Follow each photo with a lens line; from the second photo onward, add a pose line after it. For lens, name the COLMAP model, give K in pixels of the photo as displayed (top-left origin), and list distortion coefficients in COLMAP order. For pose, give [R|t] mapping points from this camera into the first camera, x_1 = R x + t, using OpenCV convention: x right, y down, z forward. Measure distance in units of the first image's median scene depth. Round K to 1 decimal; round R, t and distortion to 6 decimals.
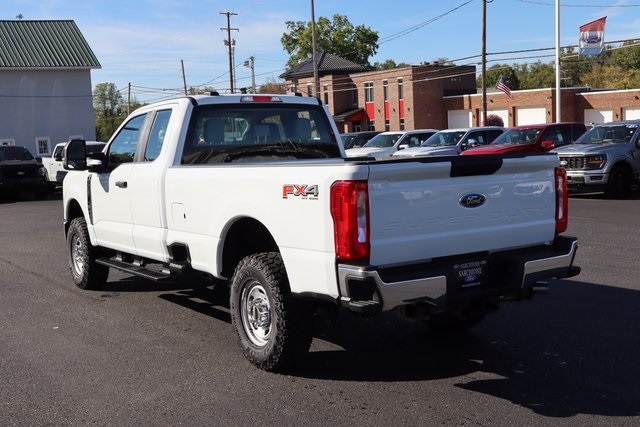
lens RADIAL K [[819.9, 0, 320.0], [0, 819.9, 213.5], [0, 0, 1]] dist [-0.026344, -0.053092]
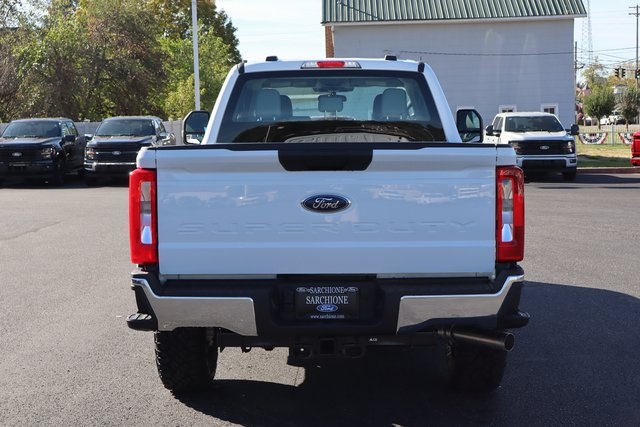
lens RADIAL K [[1056.4, 0, 320.0], [0, 1056.4, 213.5], [0, 0, 1]] dist [0.014425, 0.052530]
pose [[0.819842, 0.072254, -0.568013, 0.666433], [-0.066488, 0.997309, 0.030897, -0.033379], [0.568717, 0.012435, 0.822439, 0.190197]]
